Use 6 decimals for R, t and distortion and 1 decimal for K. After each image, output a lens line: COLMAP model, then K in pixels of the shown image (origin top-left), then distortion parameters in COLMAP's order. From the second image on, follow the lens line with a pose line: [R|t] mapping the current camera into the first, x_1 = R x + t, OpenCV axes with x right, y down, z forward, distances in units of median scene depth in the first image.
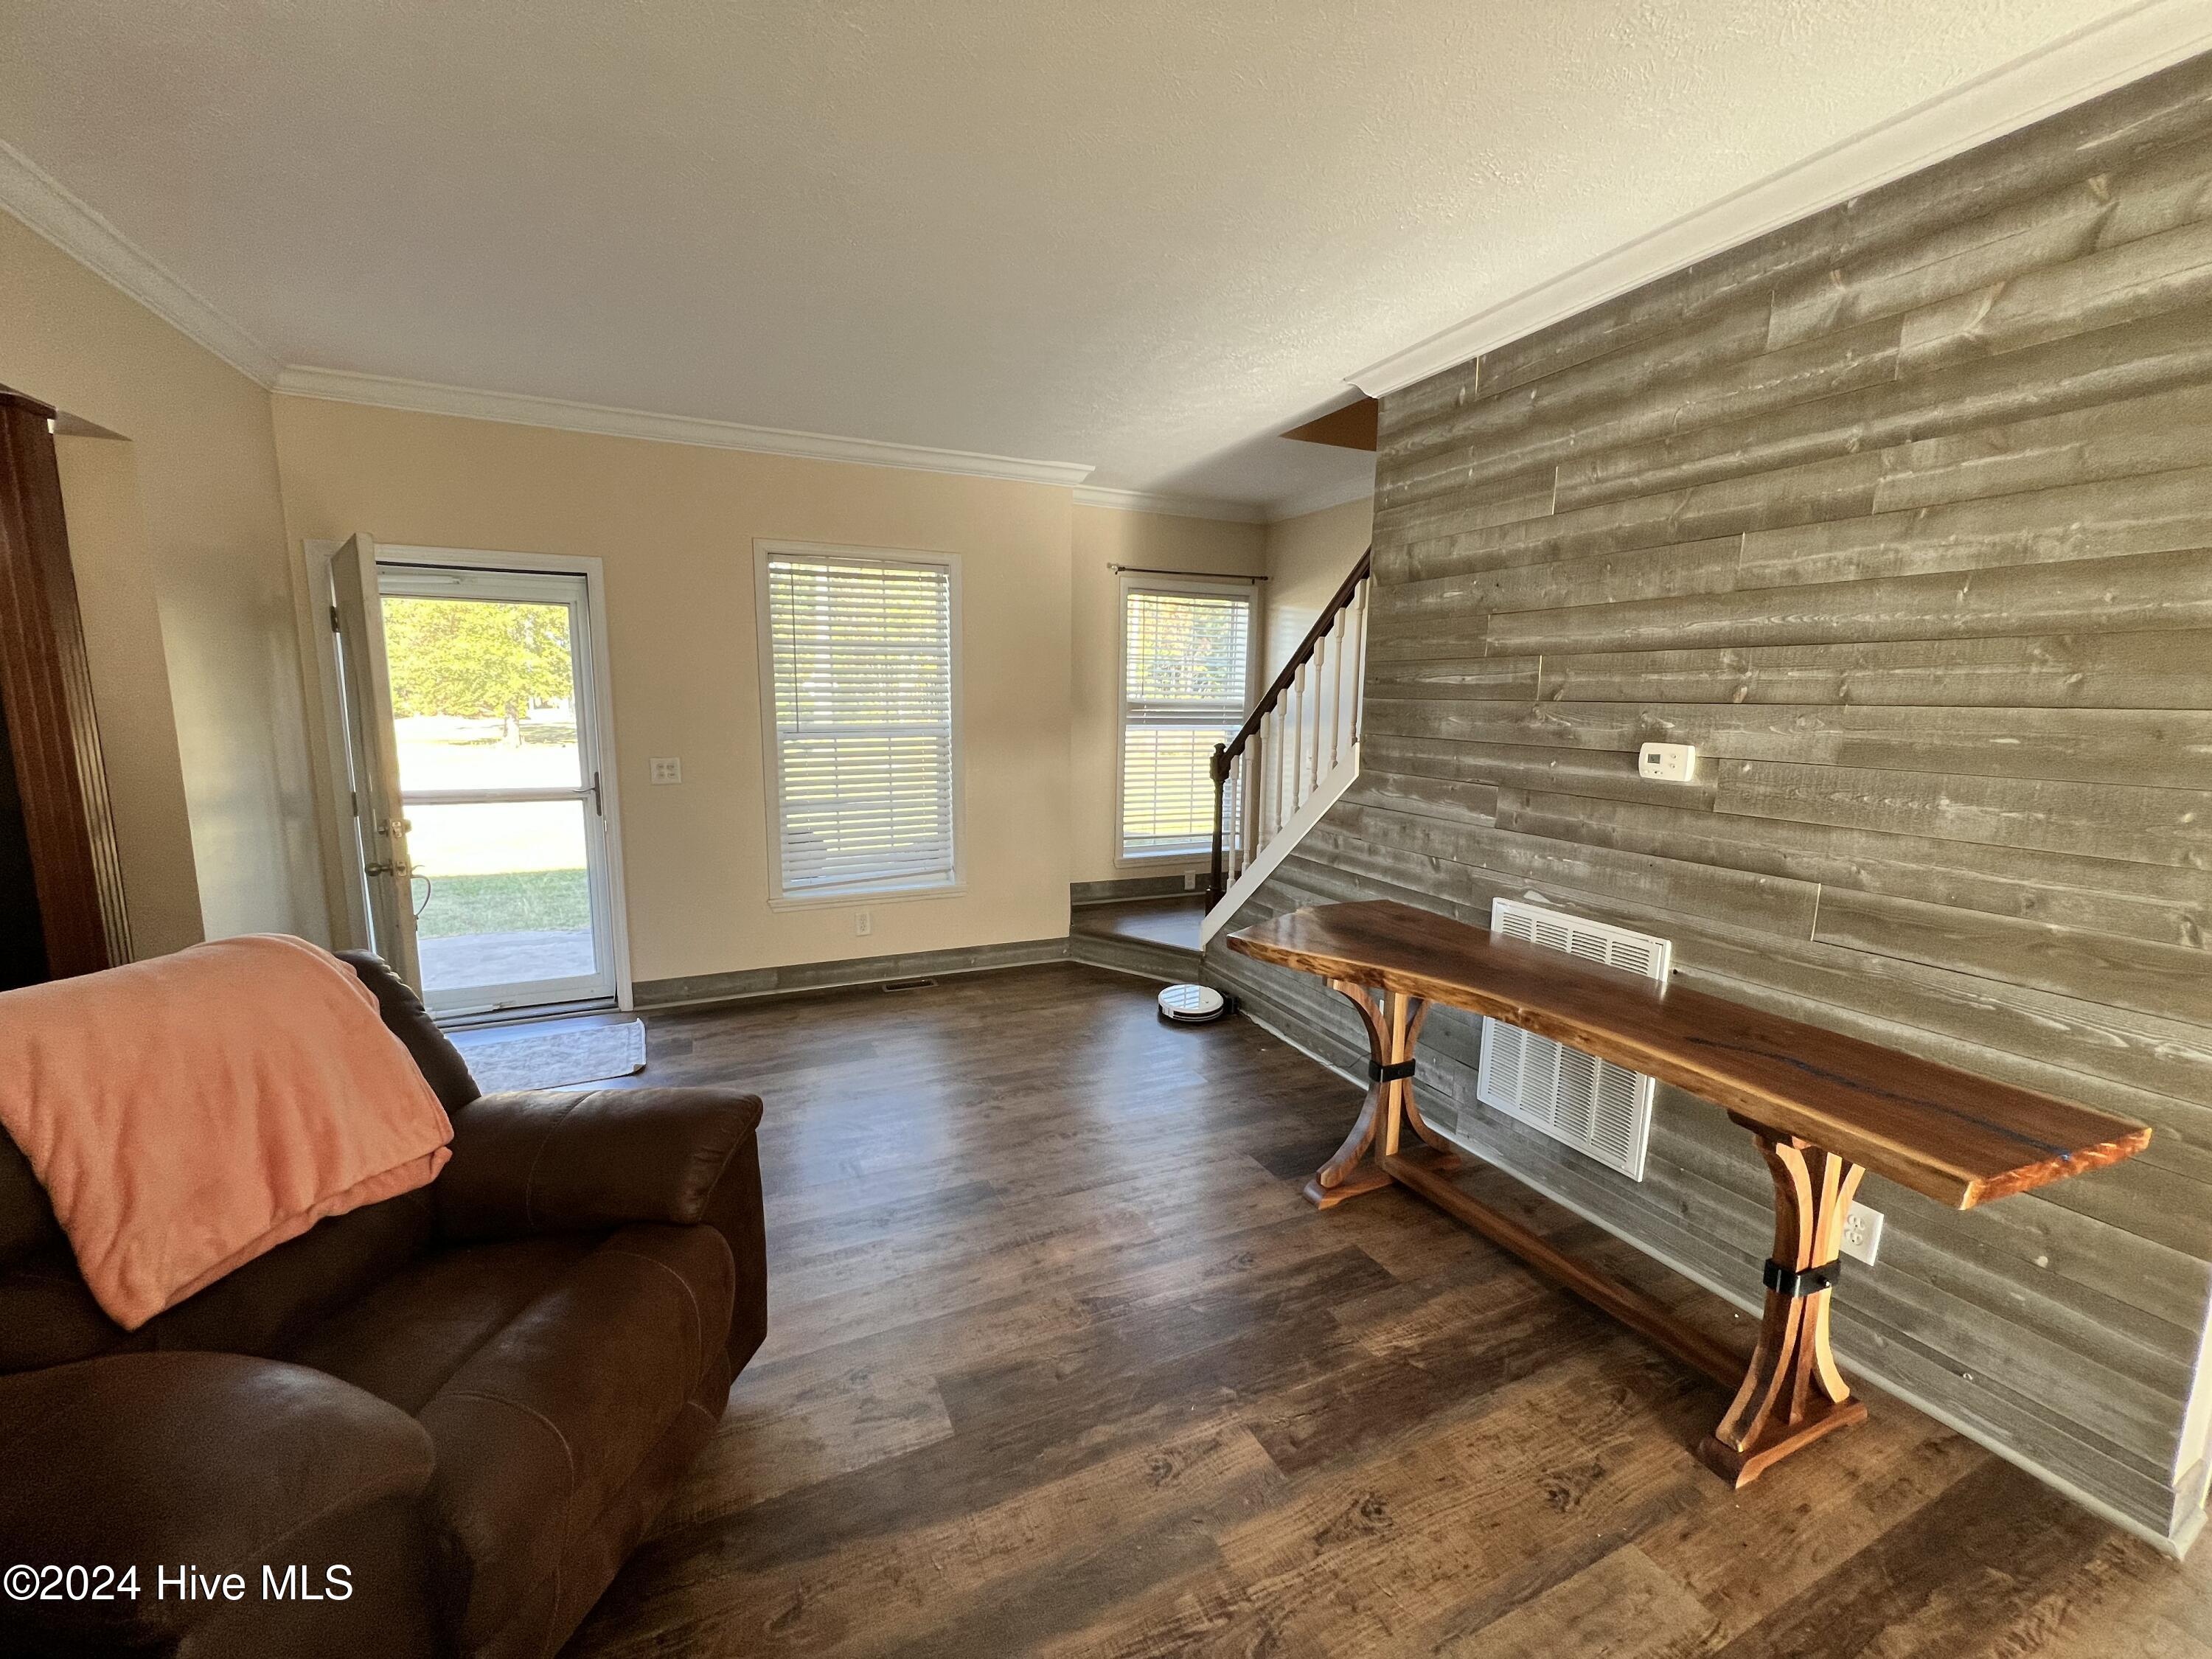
lens RADIAL K [[892.4, 0, 1102.7], [0, 892.4, 829.1], [0, 0, 1]] dist [0.000712, -0.000053]
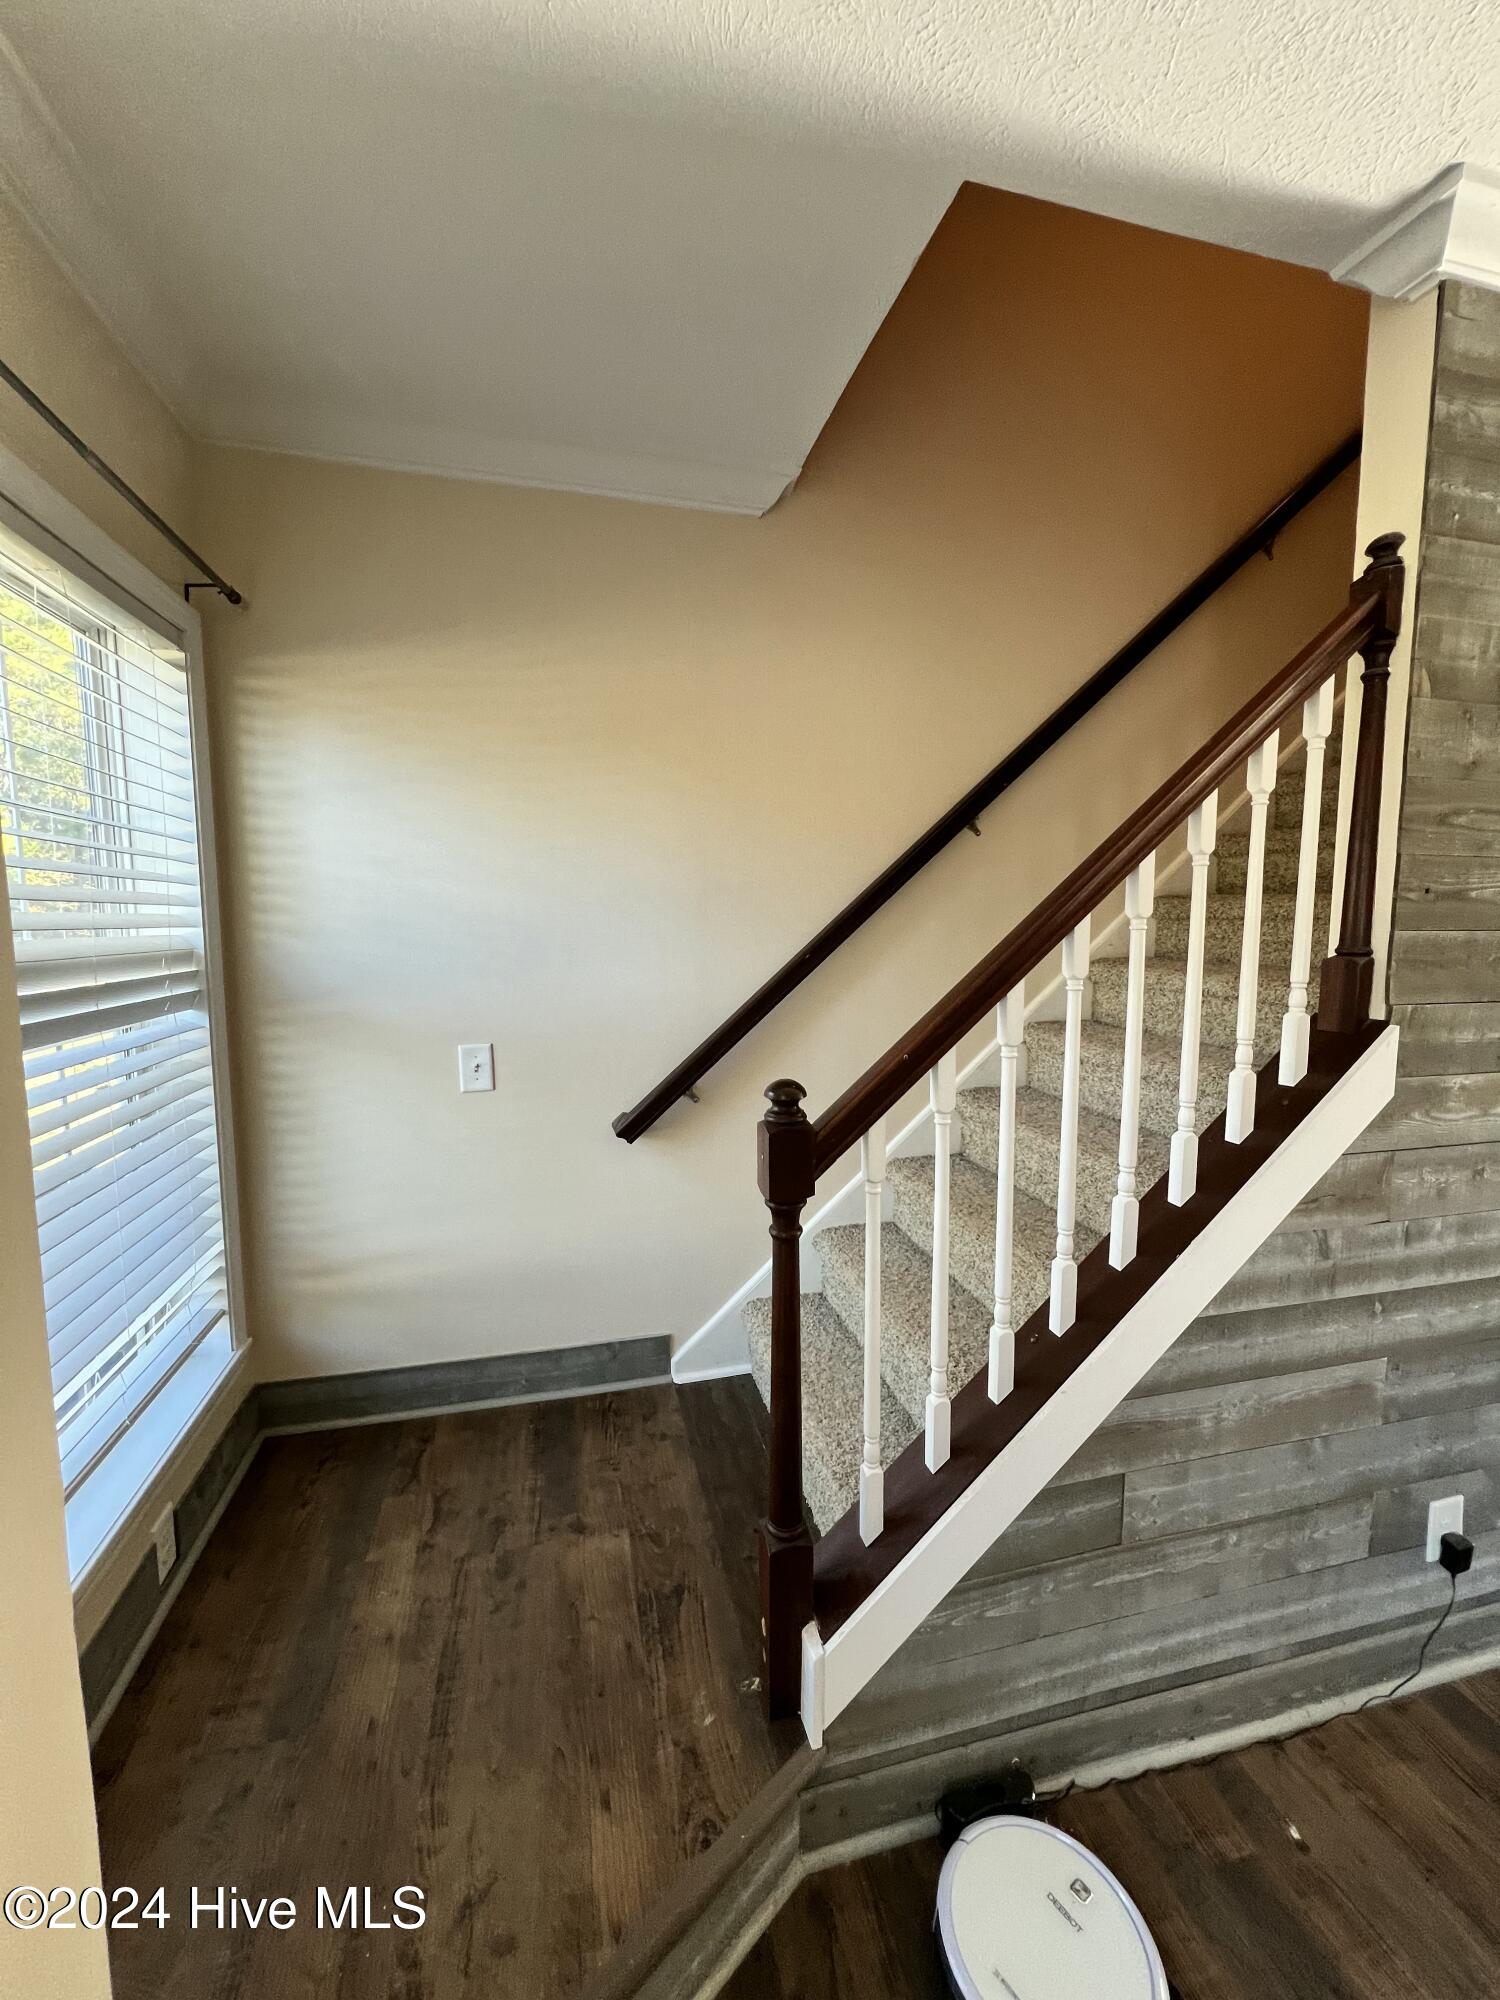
lens RADIAL K [[806.8, 0, 756.3], [0, 806.8, 1008.3], [0, 0, 1]] dist [0.000712, -0.000053]
pose [[0.171773, -0.109024, 0.979085, -0.186446], [0.145020, 0.985828, 0.084332, -0.189863], [-0.974404, 0.127501, 0.185149, 1.248683]]
